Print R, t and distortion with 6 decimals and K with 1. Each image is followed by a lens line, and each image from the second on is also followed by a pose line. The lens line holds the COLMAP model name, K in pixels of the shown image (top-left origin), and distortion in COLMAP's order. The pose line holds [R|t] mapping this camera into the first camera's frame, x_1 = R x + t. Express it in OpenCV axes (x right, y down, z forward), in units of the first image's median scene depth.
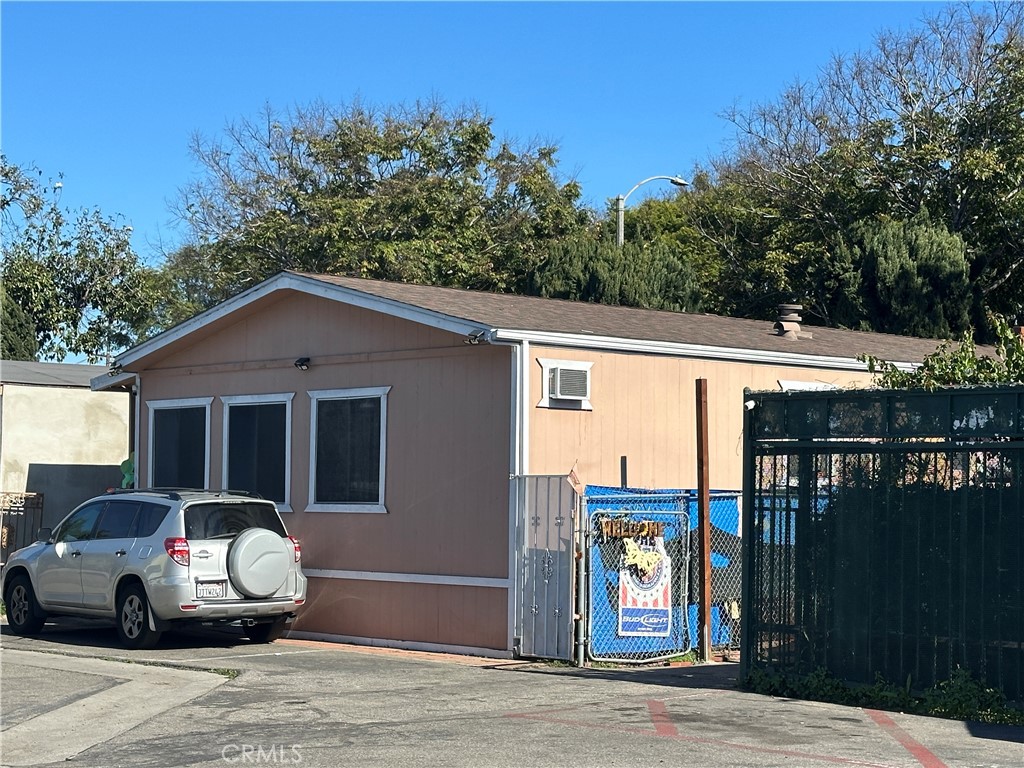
lens RADIAL K [[1968.0, 0, 512.0], [0, 1968.0, 384.0], [0, 0, 1]] dist [0.106315, 0.087485]
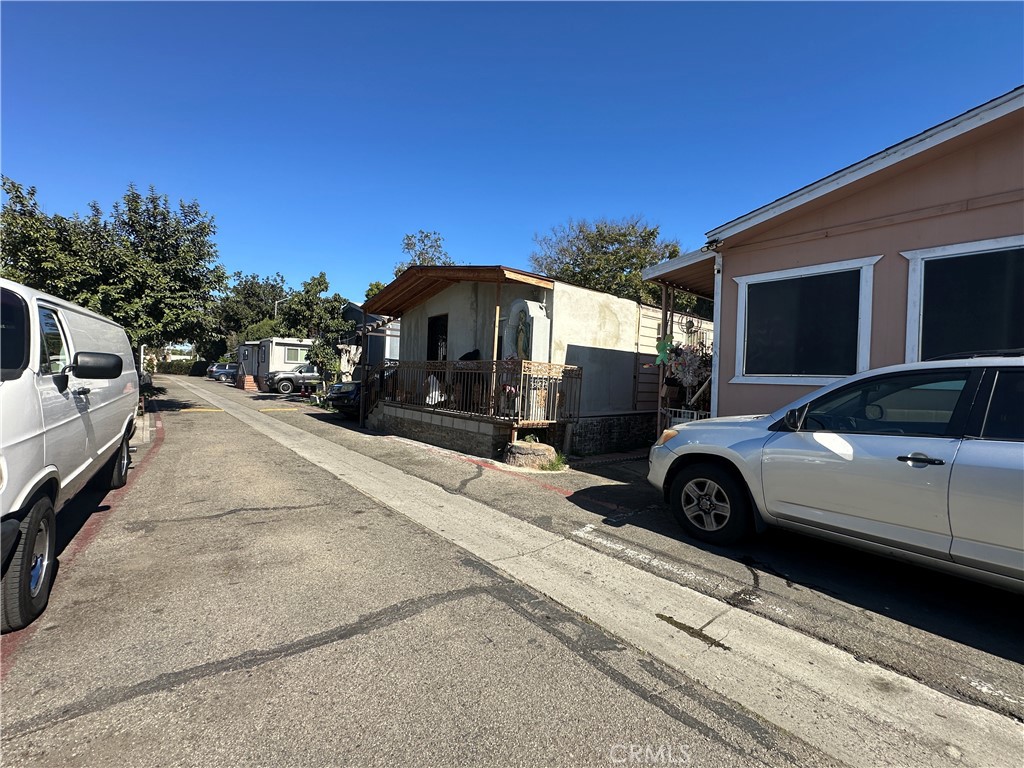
lens RADIAL K [[437.6, 0, 512.0], [0, 437.6, 384.0], [0, 0, 1]] dist [0.001221, 0.000046]
pose [[0.998743, 0.027265, -0.042068, -0.325193], [-0.024255, 0.997219, 0.070476, 0.056922], [0.043872, -0.069367, 0.996626, 0.856023]]
